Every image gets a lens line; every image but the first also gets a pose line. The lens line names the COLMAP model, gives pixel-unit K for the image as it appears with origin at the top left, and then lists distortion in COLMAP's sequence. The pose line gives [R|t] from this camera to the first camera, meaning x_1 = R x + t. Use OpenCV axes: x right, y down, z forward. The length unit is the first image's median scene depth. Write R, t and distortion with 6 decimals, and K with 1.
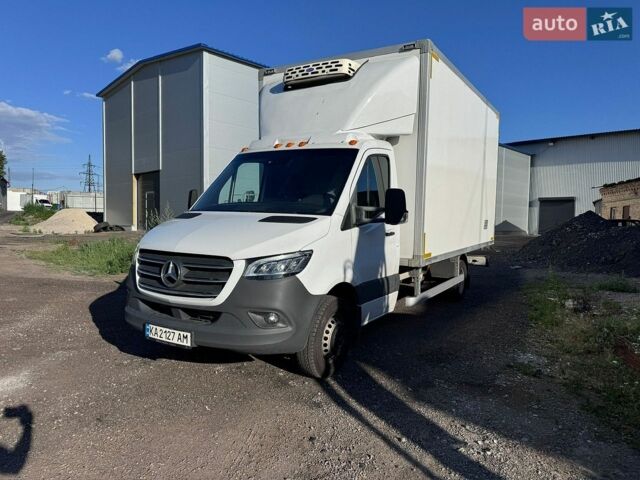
lens RADIAL K [[430.7, 0, 301.8], [0, 430.7, 245.9], [0, 0, 1]] dist [0.034426, -0.049653]
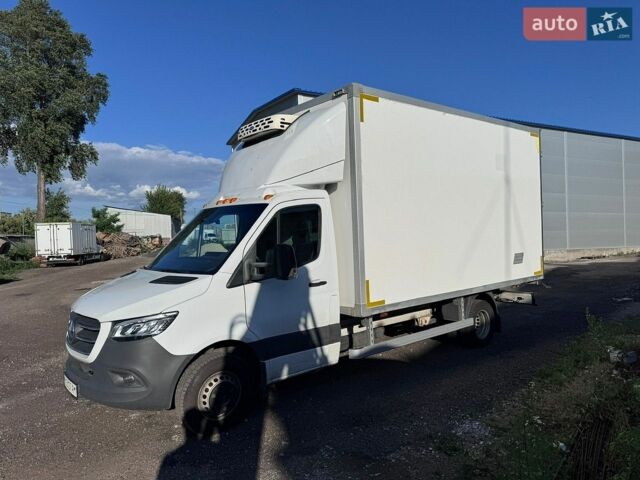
lens RADIAL K [[431.7, 0, 318.5], [0, 431.7, 236.6], [0, 0, 1]] dist [0.001354, -0.004229]
pose [[0.946384, -0.050581, -0.319061, 0.529921], [0.028947, 0.996971, -0.072191, -0.065240], [0.321746, 0.059085, 0.944981, 0.073066]]
